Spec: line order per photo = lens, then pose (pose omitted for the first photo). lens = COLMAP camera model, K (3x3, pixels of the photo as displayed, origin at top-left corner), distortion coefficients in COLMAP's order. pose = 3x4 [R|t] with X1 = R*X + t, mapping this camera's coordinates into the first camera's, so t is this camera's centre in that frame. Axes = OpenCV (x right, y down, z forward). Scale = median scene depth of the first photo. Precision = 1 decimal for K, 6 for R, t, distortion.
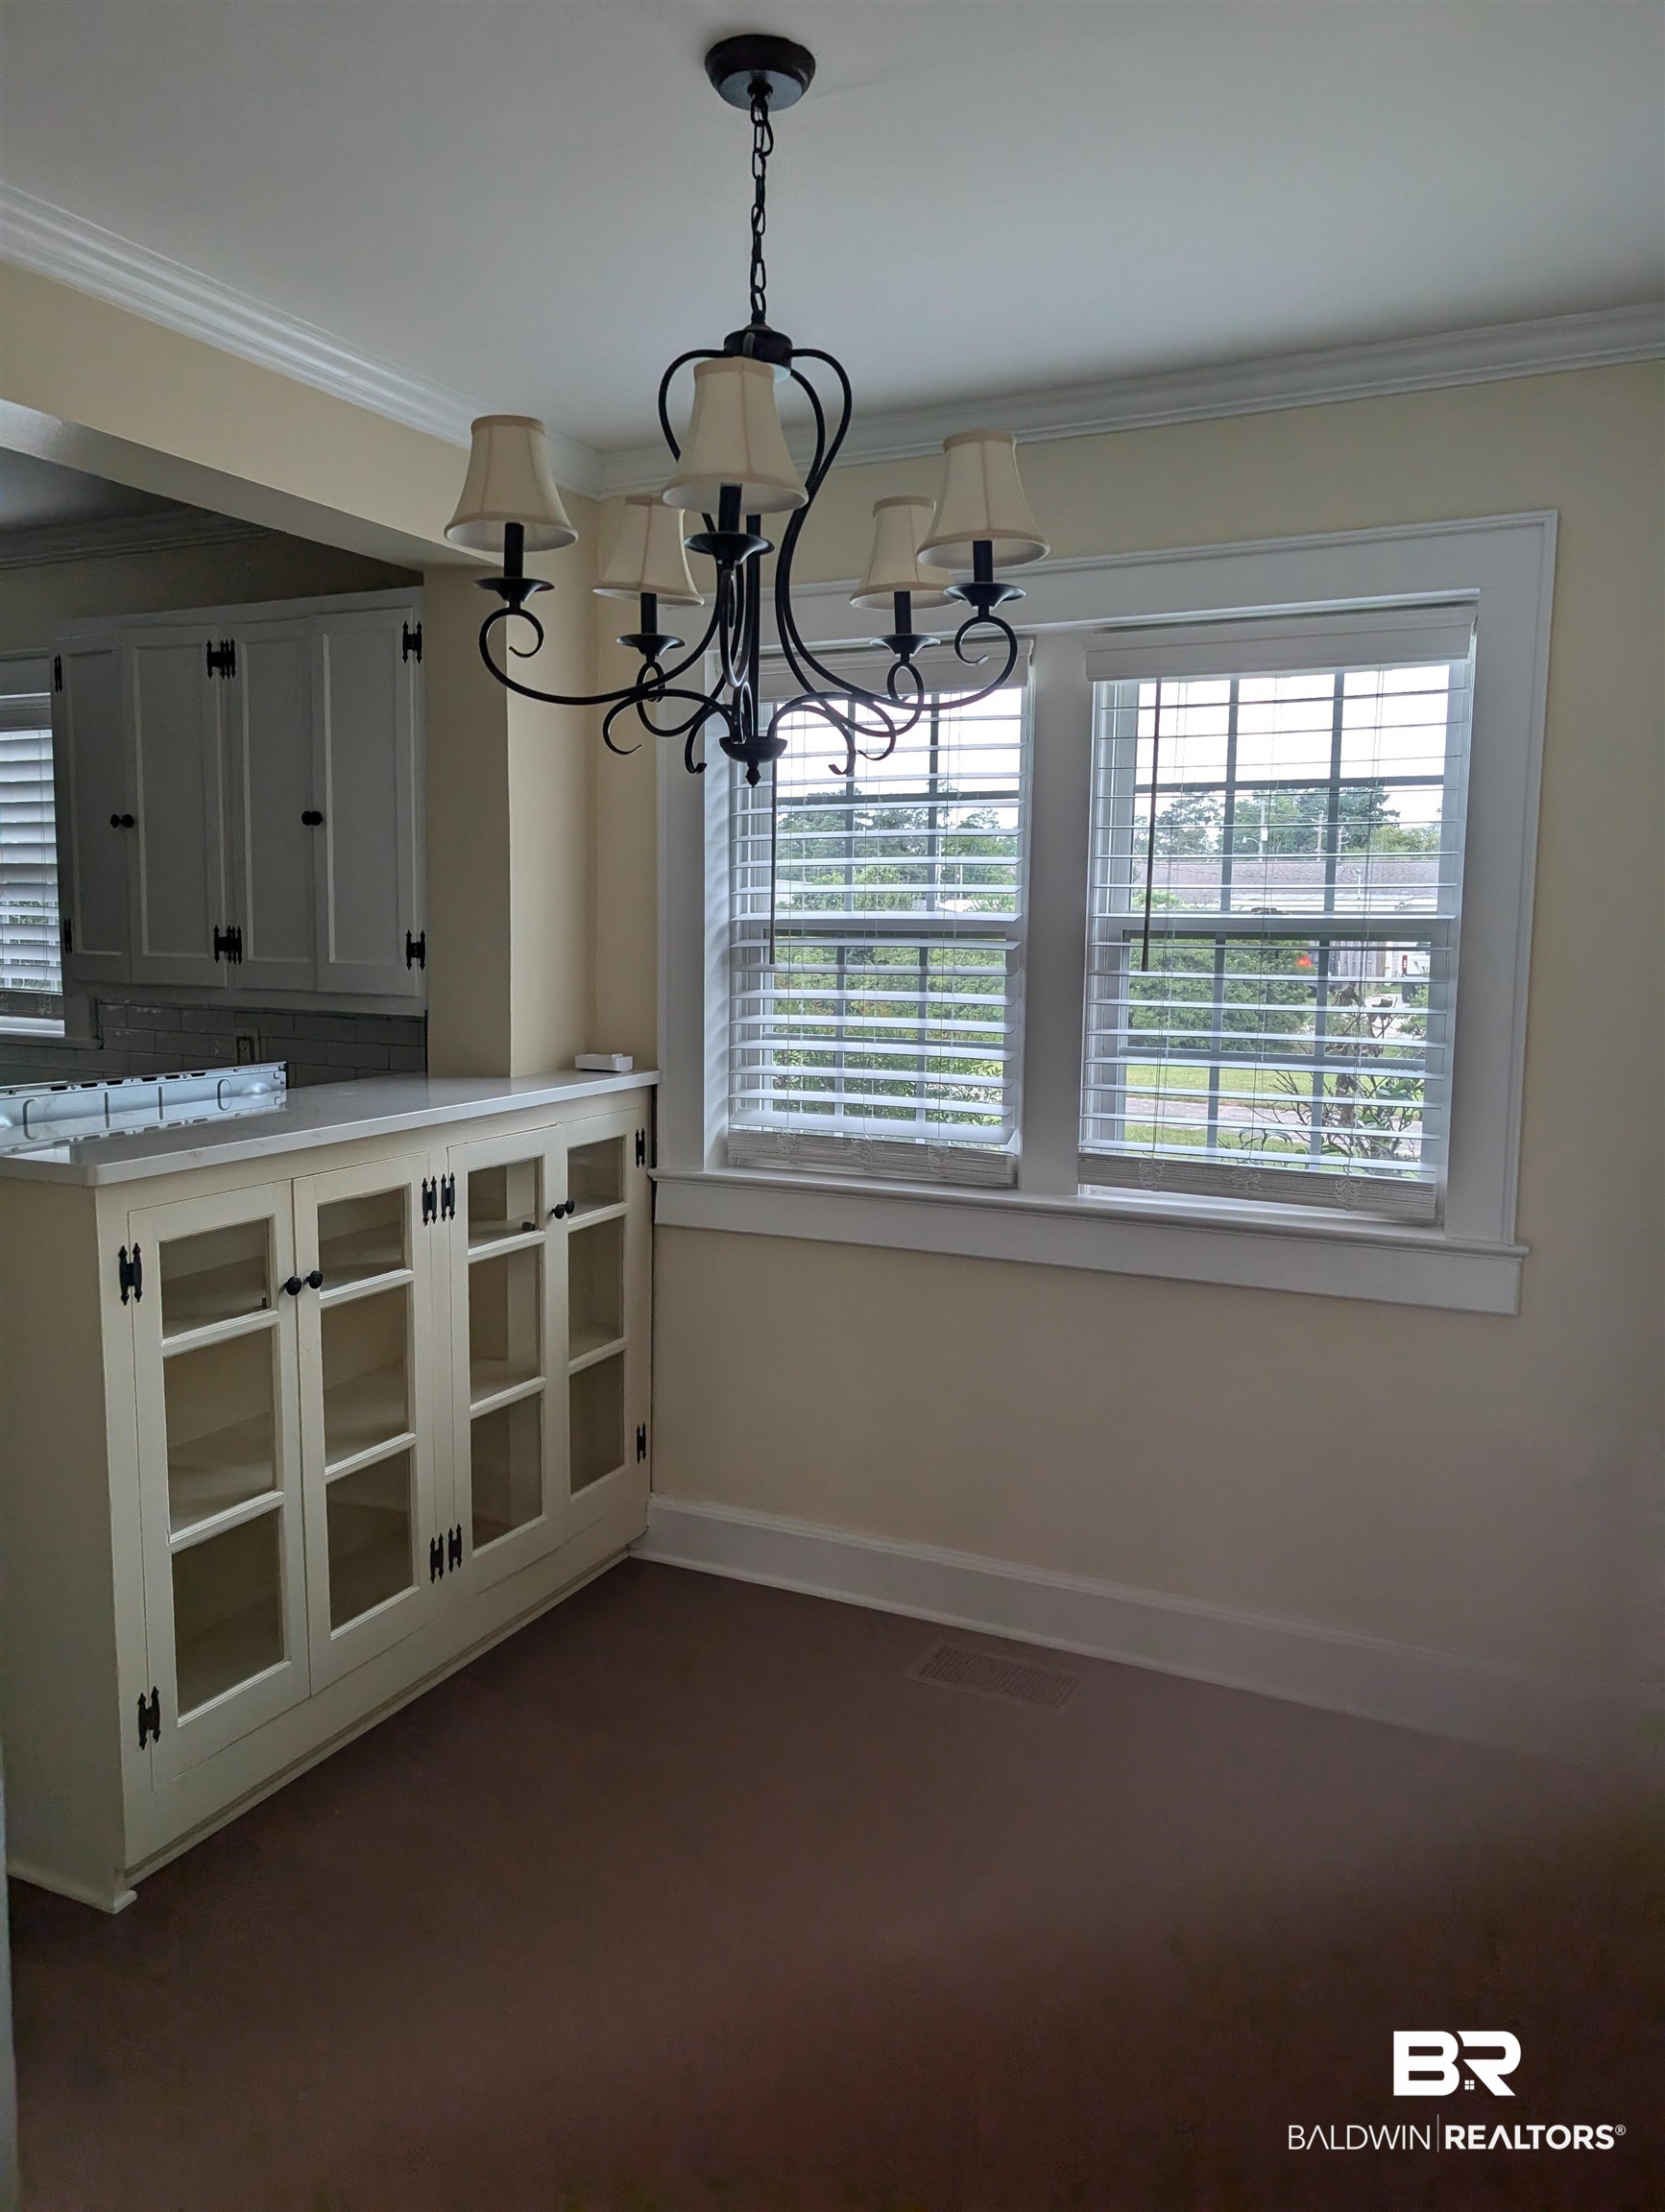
lens RADIAL K [[1570.5, 0, 832.1], [0, 1570.5, 1102.6], [0, 0, 1]] dist [0.008564, 0.001730]
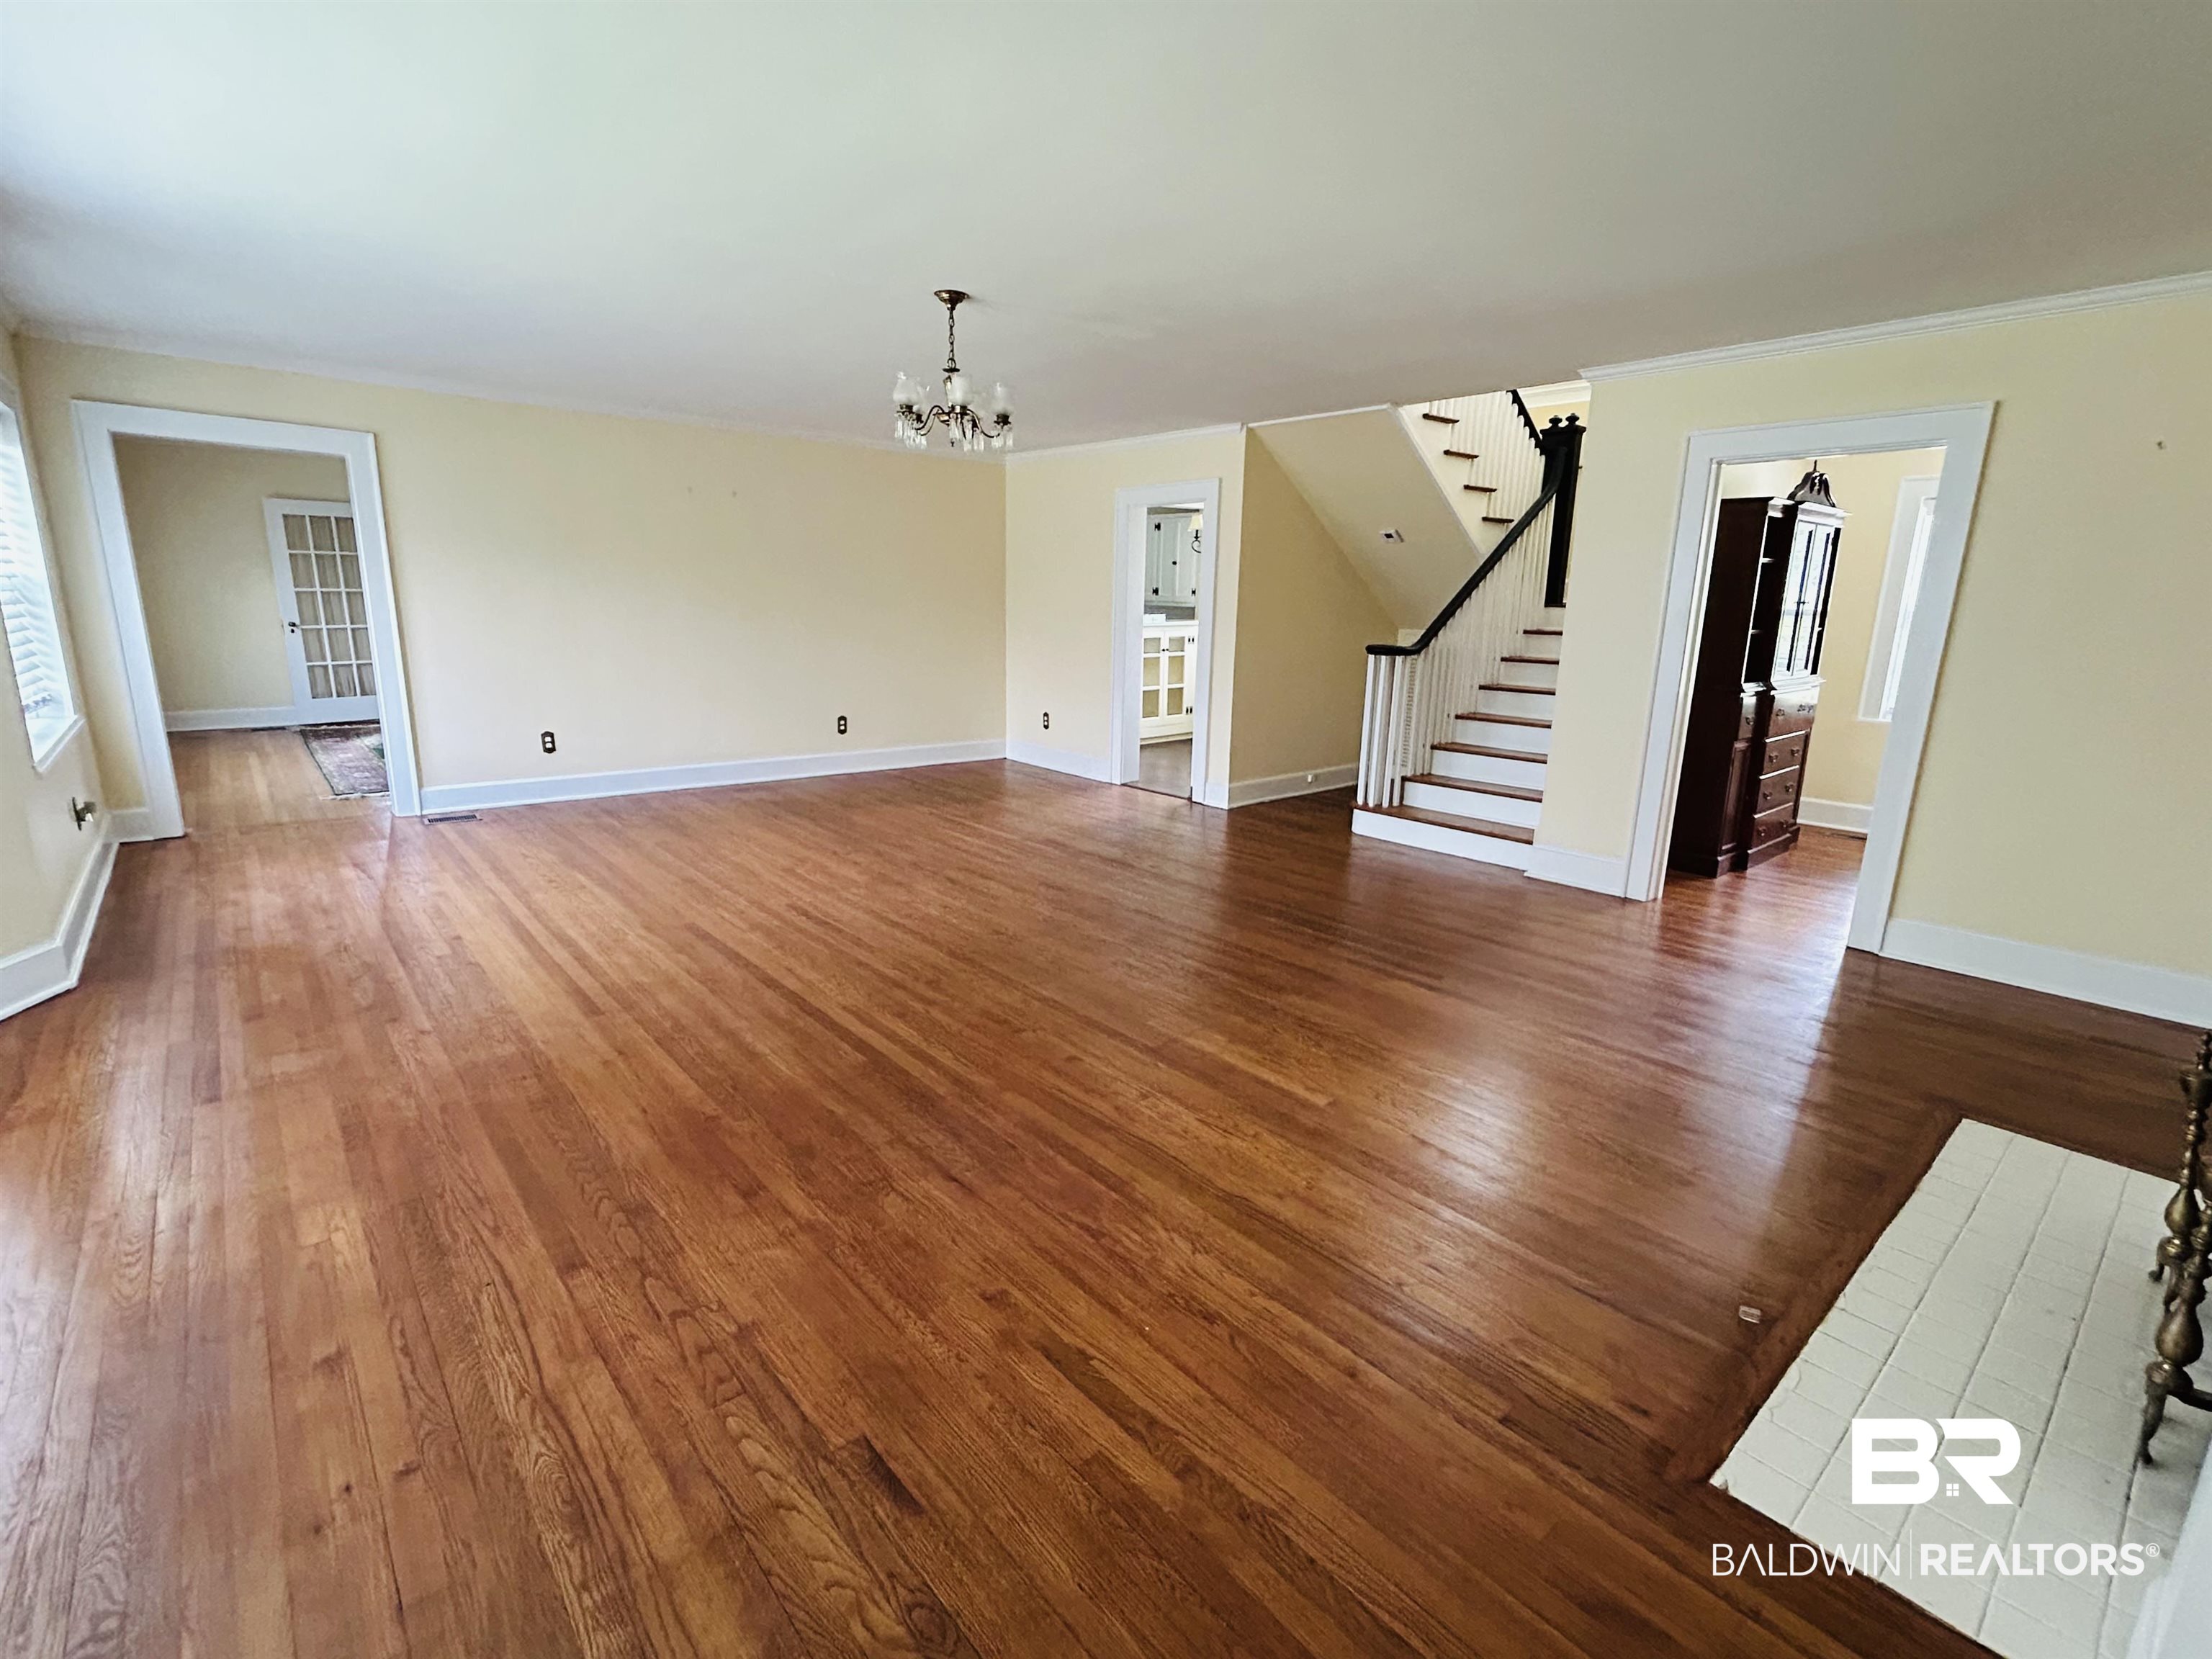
lens RADIAL K [[1020.6, 0, 1107.4], [0, 1020.6, 817.7], [0, 0, 1]] dist [0.002023, 0.000255]
pose [[0.921652, 0.090178, -0.377393, 0.851425], [-0.054797, 0.993121, 0.103483, 0.324232], [0.384129, -0.074696, 0.920253, -2.345725]]
